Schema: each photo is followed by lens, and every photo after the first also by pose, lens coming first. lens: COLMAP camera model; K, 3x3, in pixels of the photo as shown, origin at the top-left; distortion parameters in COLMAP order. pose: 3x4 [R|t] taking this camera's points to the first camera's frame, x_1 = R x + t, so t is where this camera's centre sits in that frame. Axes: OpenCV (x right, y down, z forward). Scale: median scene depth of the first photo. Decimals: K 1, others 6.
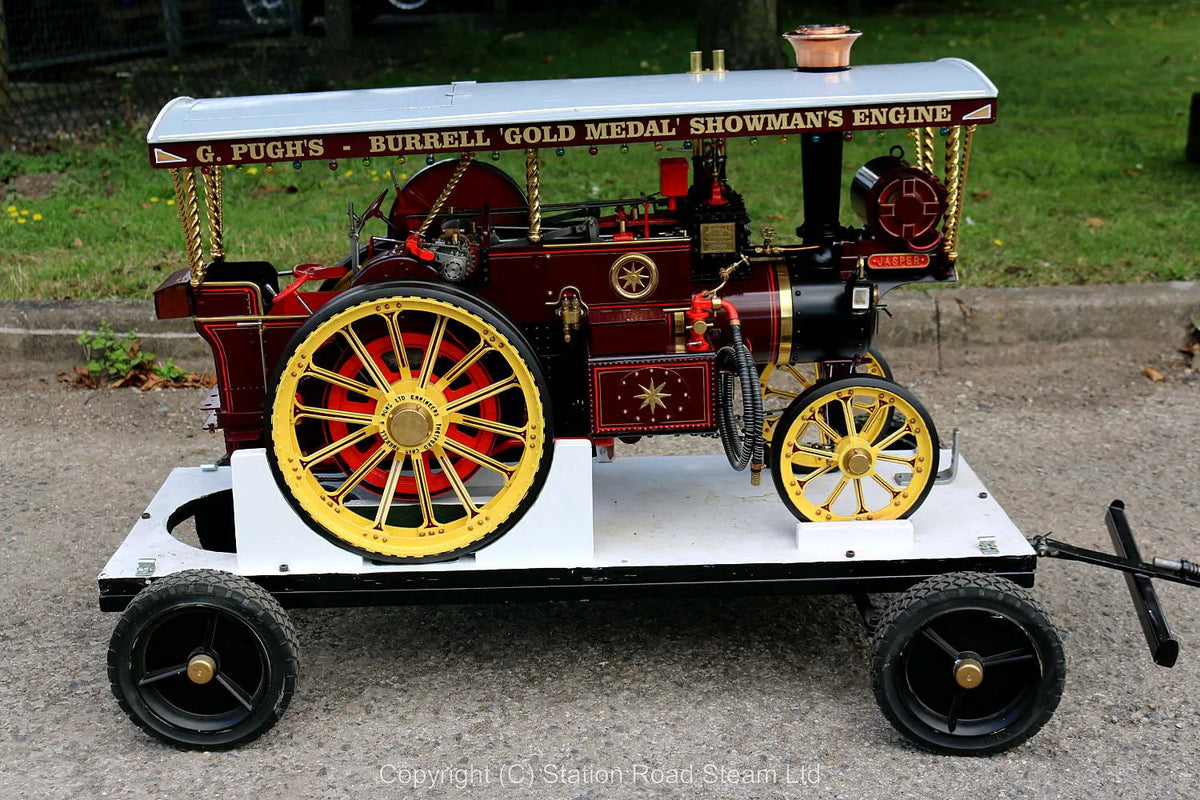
lens RADIAL K [[1611.1, 0, 595.8], [0, 1611.1, 402.0], [0, 0, 1]] dist [-0.075988, 0.000000]
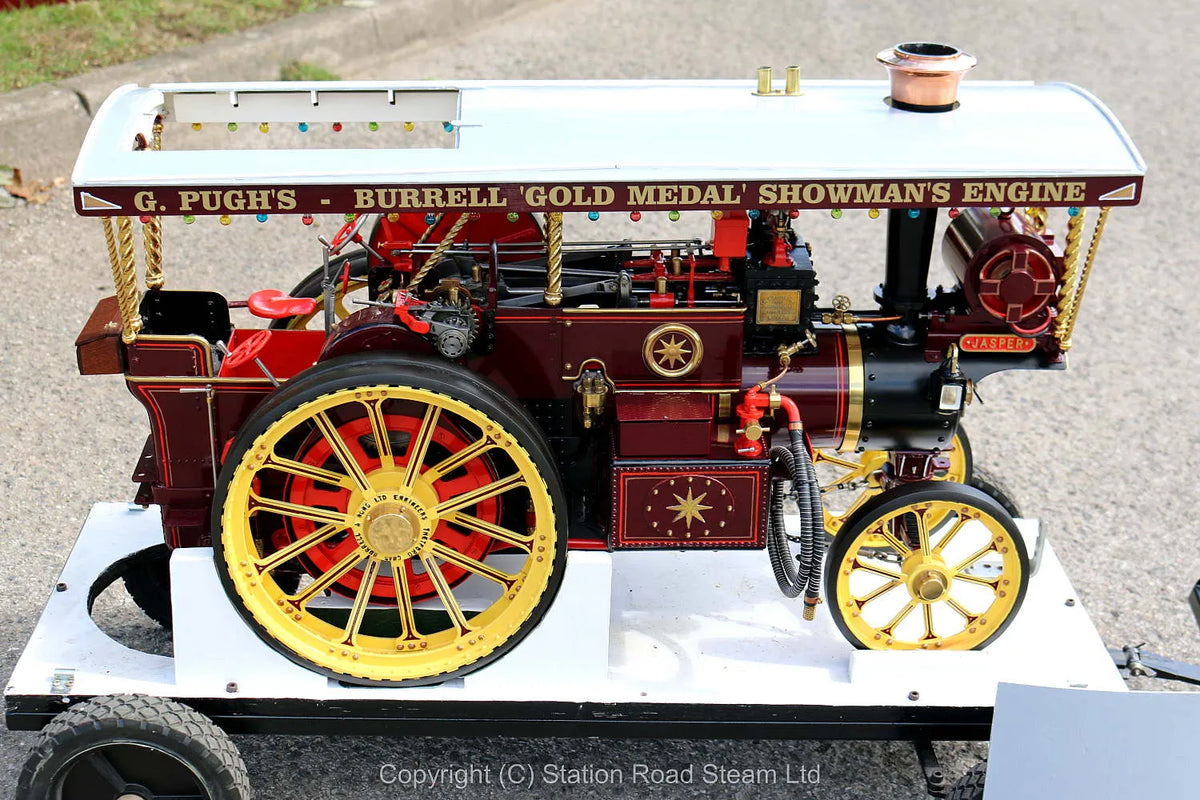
lens RADIAL K [[1825.0, 0, 593.7], [0, 1825.0, 397.1], [0, 0, 1]] dist [-0.056697, 0.000000]
pose [[0.998616, 0.045780, 0.025898, -0.040254], [-0.048811, 0.990041, 0.132050, -0.180651], [-0.019595, -0.133131, 0.990905, 0.090785]]
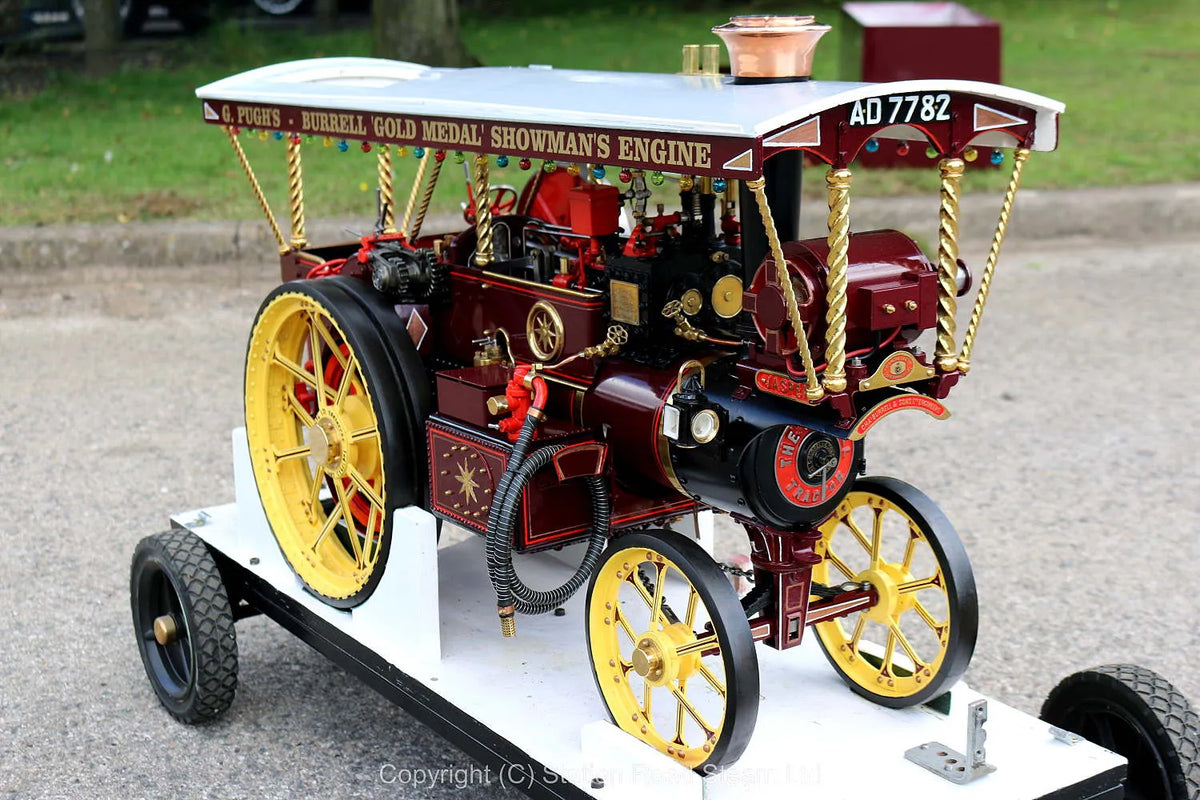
lens RADIAL K [[1825.0, 0, 601.8], [0, 1825.0, 394.3], [0, 0, 1]] dist [-0.056697, 0.000000]
pose [[0.543846, 0.214721, -0.811250, 0.771706], [-0.234247, 0.967129, 0.098944, -0.146075], [0.805829, 0.136222, 0.576267, 0.548878]]
